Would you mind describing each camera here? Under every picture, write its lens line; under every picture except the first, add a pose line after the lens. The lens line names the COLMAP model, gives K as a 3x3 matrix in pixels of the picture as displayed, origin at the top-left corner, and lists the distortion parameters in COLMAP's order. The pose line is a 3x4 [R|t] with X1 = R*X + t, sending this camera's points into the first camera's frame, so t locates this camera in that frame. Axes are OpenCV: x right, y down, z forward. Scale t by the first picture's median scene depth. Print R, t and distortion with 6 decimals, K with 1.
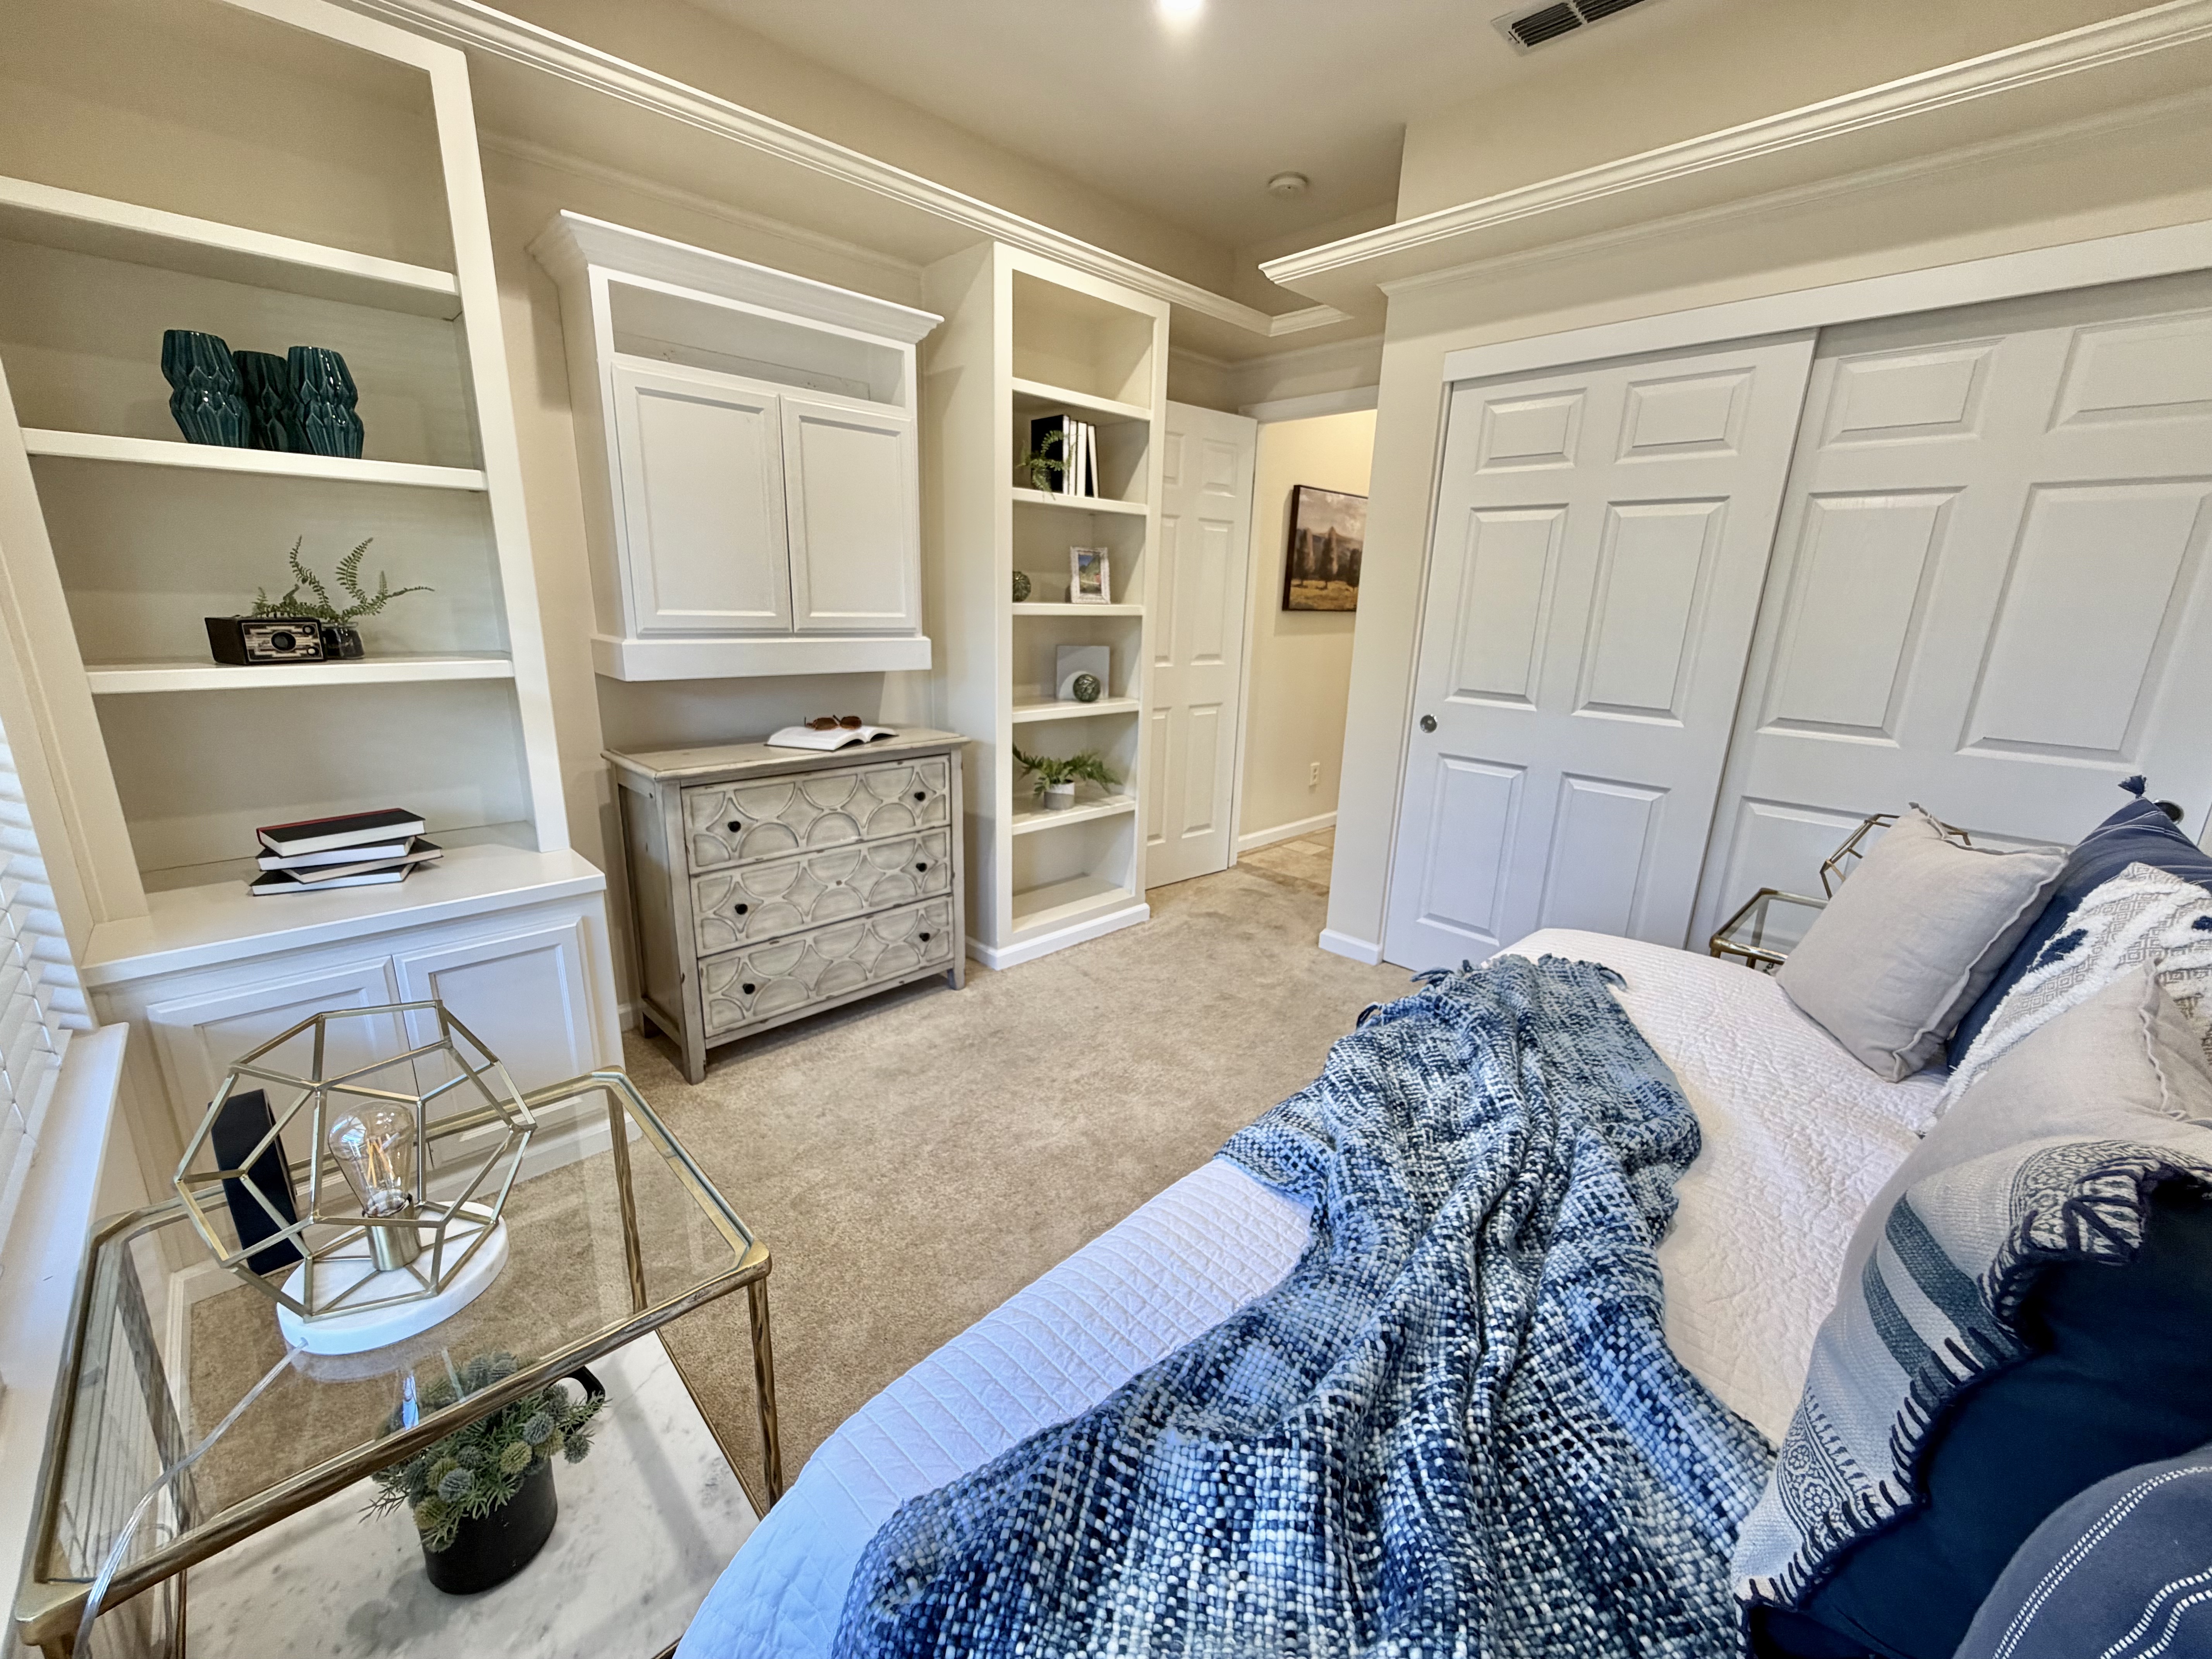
lens RADIAL K [[877.7, 0, 1114.3], [0, 877.7, 828.1], [0, 0, 1]] dist [0.000387, -0.000263]
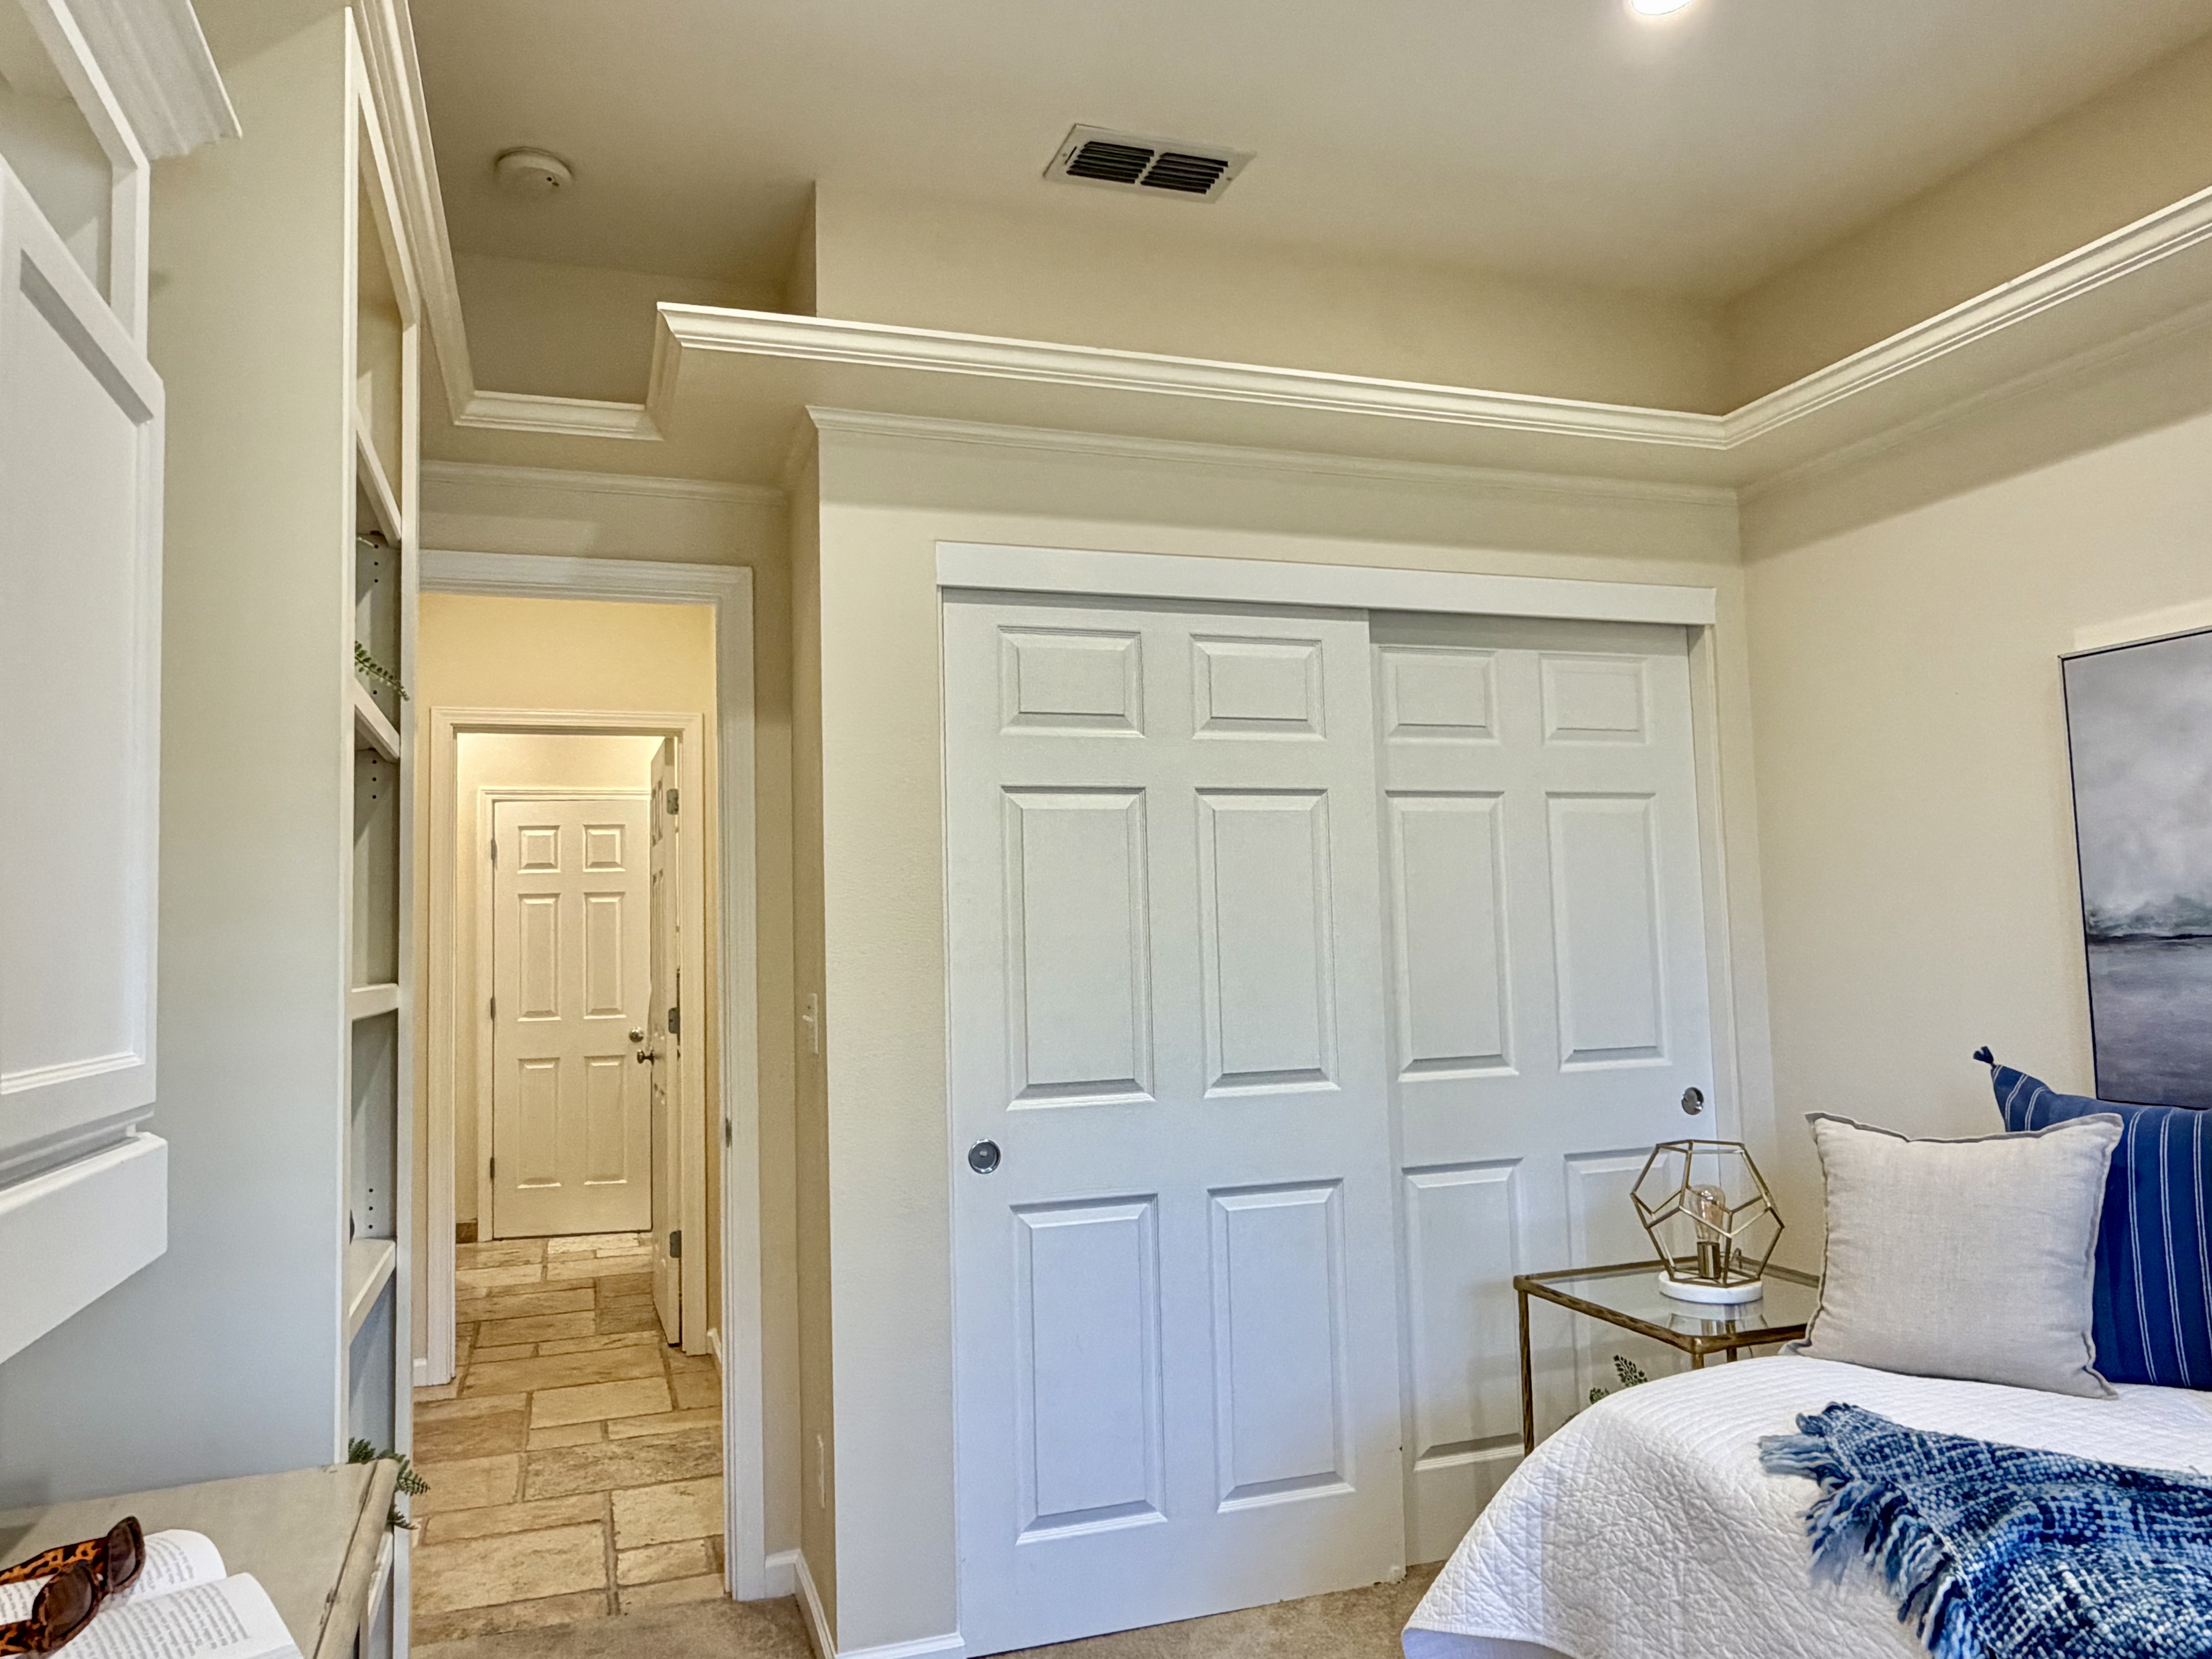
lens RADIAL K [[1612.8, 0, 1115.7], [0, 1612.8, 822.8], [0, 0, 1]] dist [0.011243, 0.002533]
pose [[0.422209, 0.027401, 0.906084, -0.589414], [0.272069, 0.949631, -0.155494, -0.155681], [-0.864707, 0.312169, 0.393488, 0.531690]]
